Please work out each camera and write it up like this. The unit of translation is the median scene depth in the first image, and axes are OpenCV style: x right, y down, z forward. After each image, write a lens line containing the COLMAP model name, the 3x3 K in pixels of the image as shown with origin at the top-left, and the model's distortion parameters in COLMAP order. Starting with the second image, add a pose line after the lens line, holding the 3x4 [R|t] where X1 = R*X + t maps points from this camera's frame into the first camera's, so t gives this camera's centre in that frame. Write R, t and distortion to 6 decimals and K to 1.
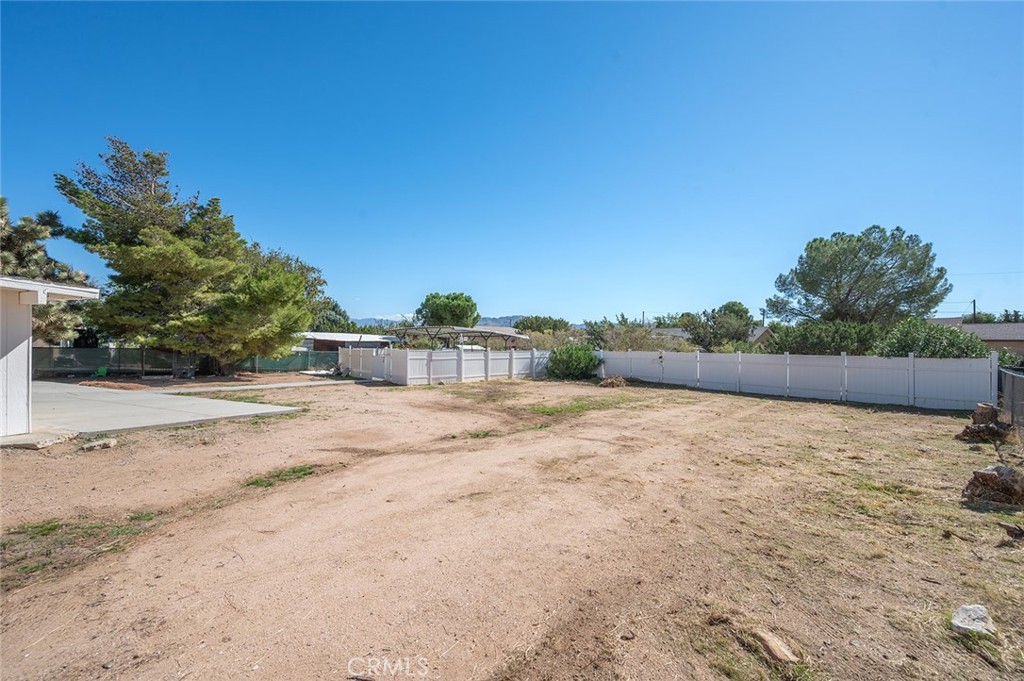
lens RADIAL K [[417.4, 0, 512.0], [0, 417.4, 340.5], [0, 0, 1]] dist [-0.000280, -0.000070]
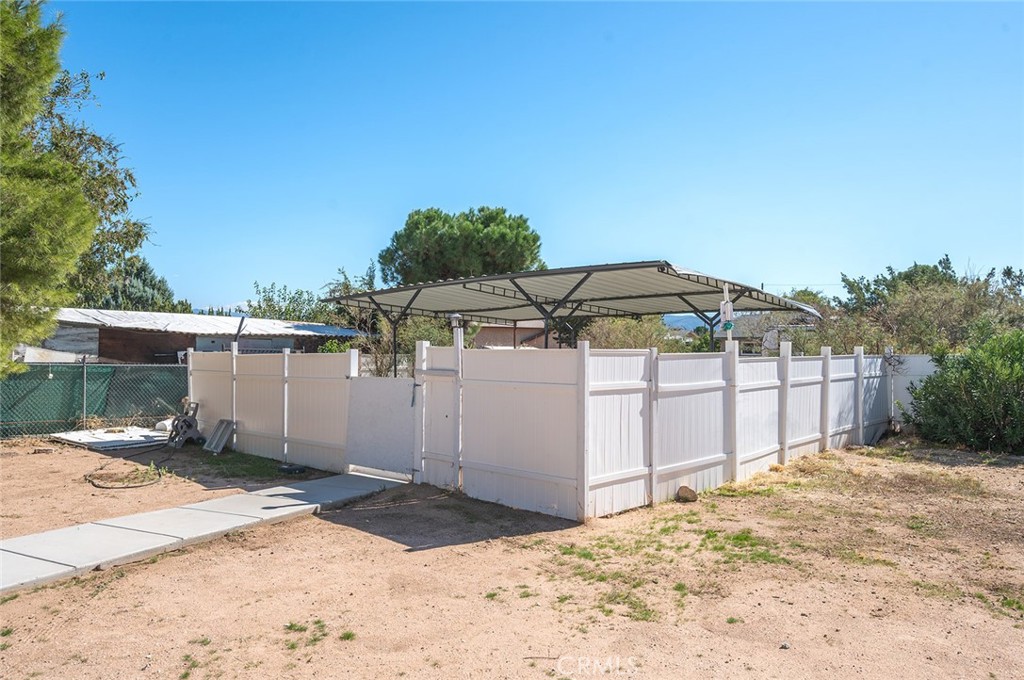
lens RADIAL K [[724.1, 0, 512.0], [0, 724.1, 340.0], [0, 0, 1]] dist [-0.026236, 0.000340]
pose [[0.996343, -0.005594, 0.085258, -0.196039], [0.006310, 0.999947, -0.008128, 0.013327], [-0.085208, 0.008637, 0.996326, 0.403137]]
